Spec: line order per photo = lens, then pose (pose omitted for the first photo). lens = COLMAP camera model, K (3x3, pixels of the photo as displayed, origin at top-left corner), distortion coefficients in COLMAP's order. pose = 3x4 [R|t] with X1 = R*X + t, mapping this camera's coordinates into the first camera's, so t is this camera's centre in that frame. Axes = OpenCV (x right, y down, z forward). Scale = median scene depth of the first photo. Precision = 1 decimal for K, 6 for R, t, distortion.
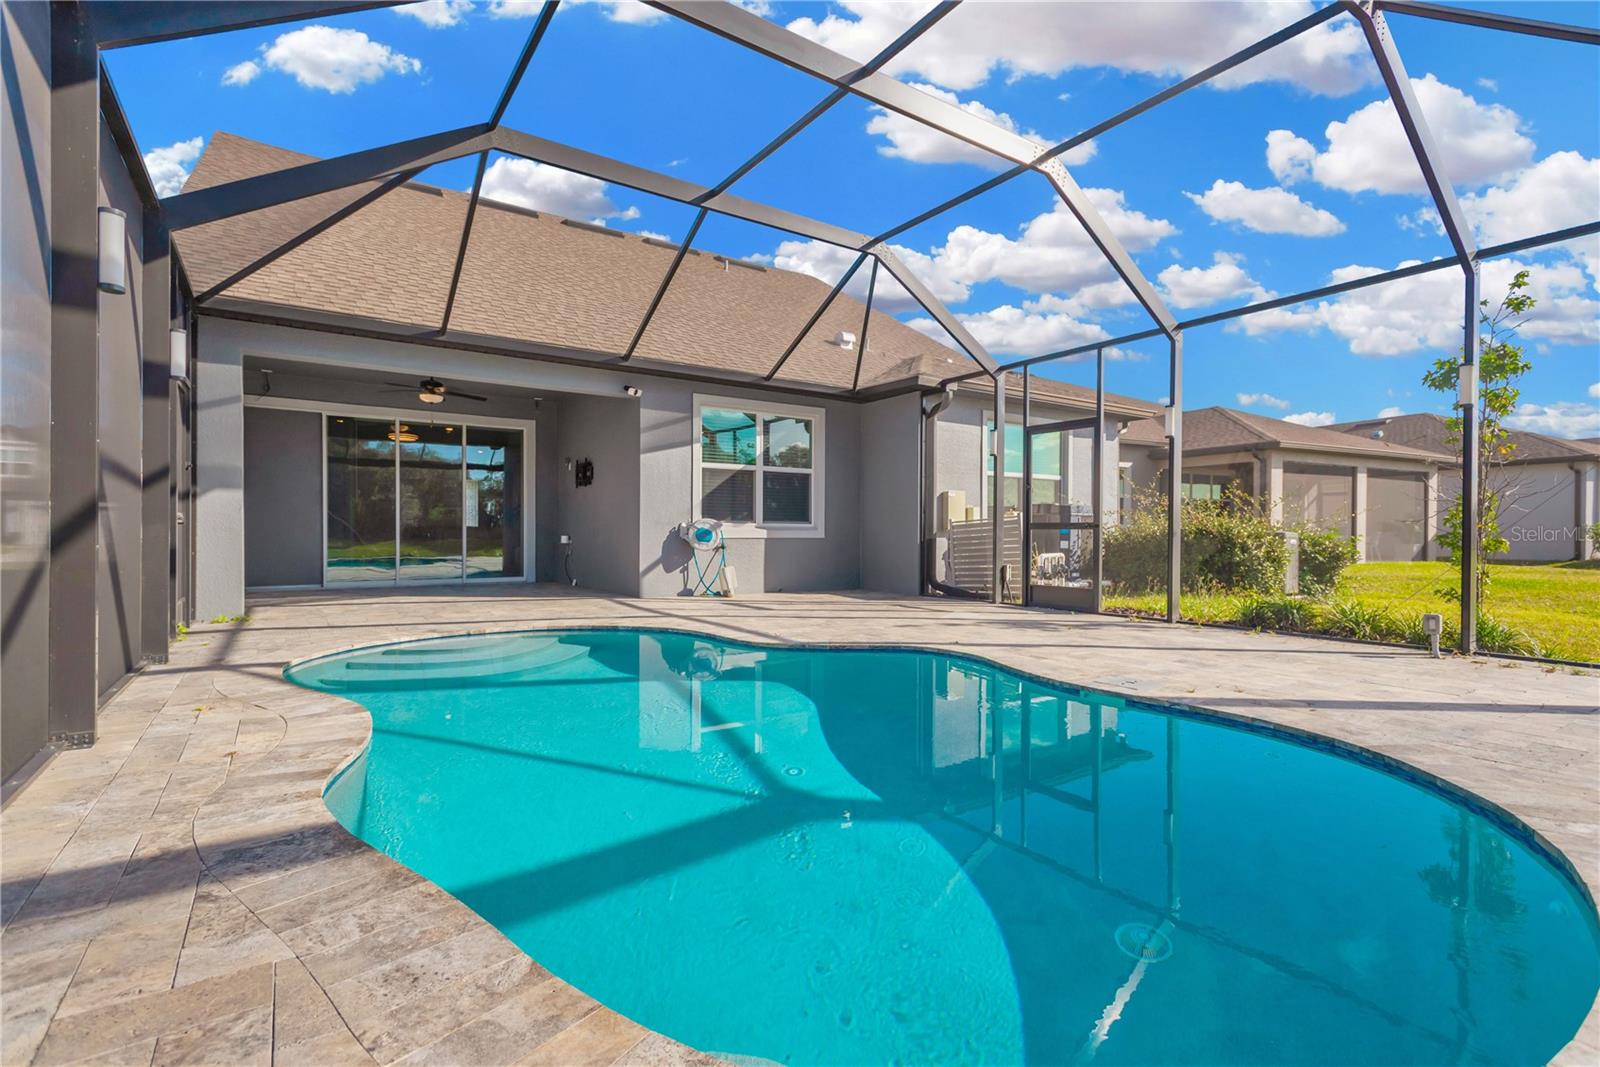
lens RADIAL K [[749.6, 0, 801.1], [0, 749.6, 540.3], [0, 0, 1]] dist [0.012033, -0.002607]
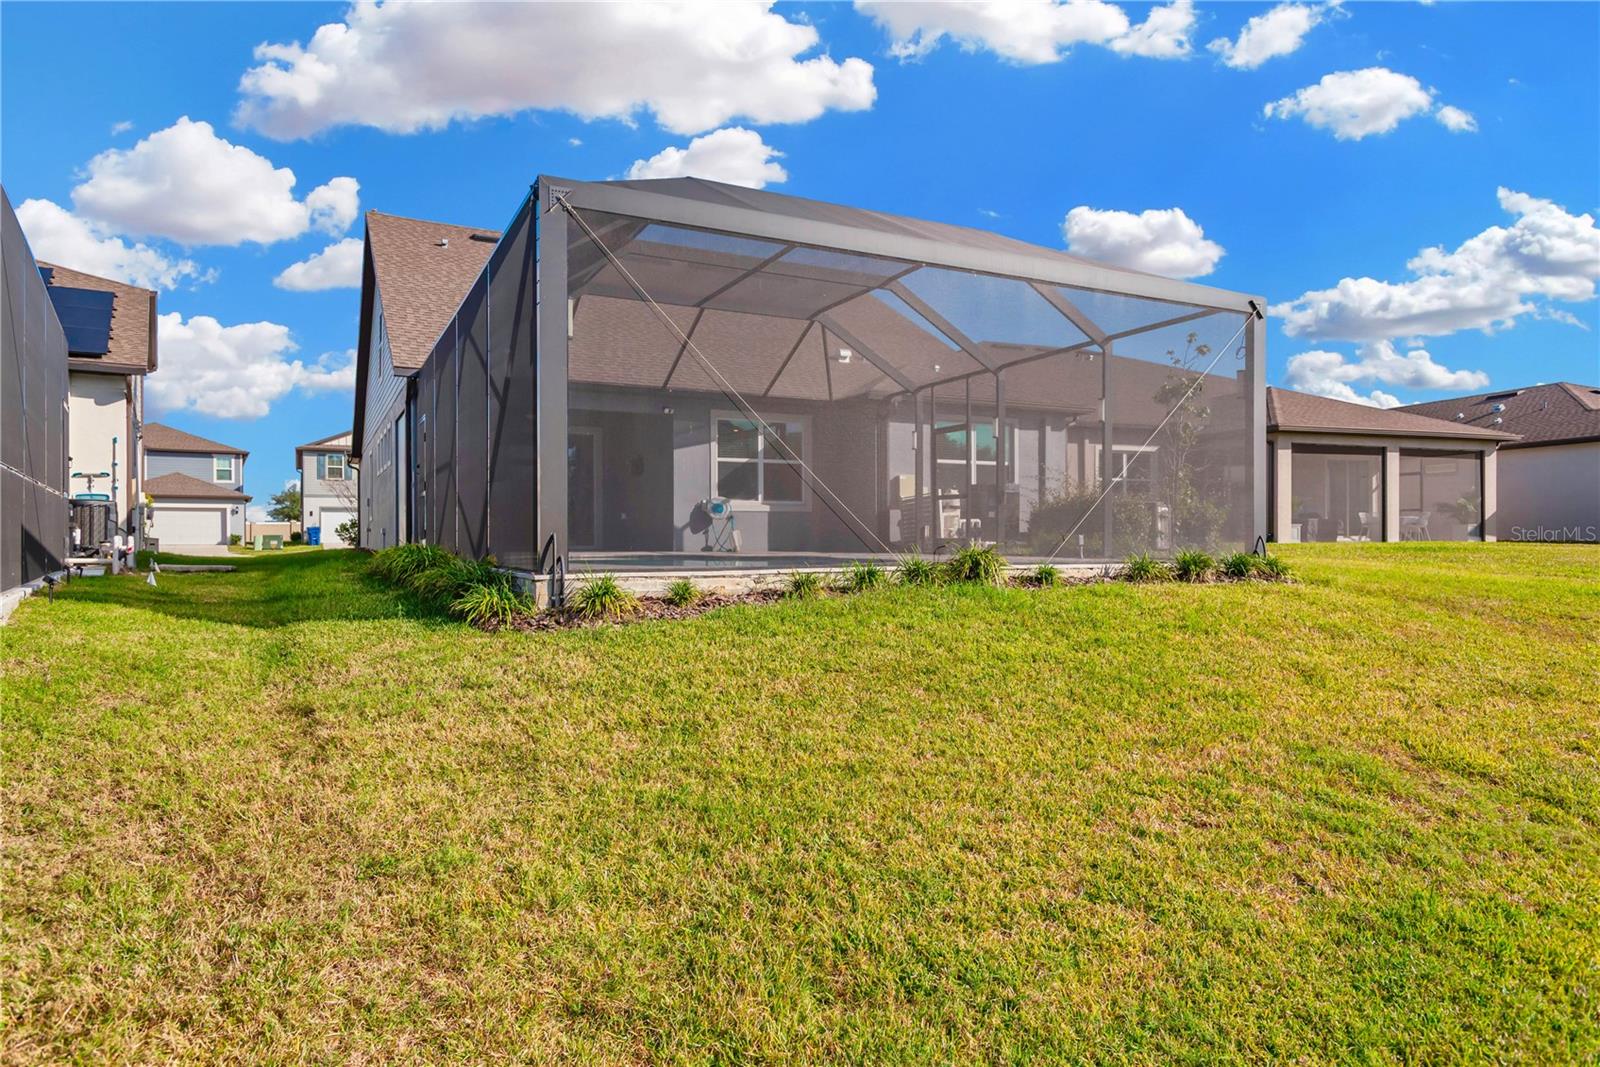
lens RADIAL K [[976.4, 0, 806.3], [0, 976.4, 537.8], [0, 0, 1]] dist [0.004662, -0.000220]
pose [[0.992087, -0.006923, -0.125362, 0.252807], [0.005763, 0.999937, -0.009610, 0.063872], [0.125421, 0.008811, 0.992065, -0.768641]]
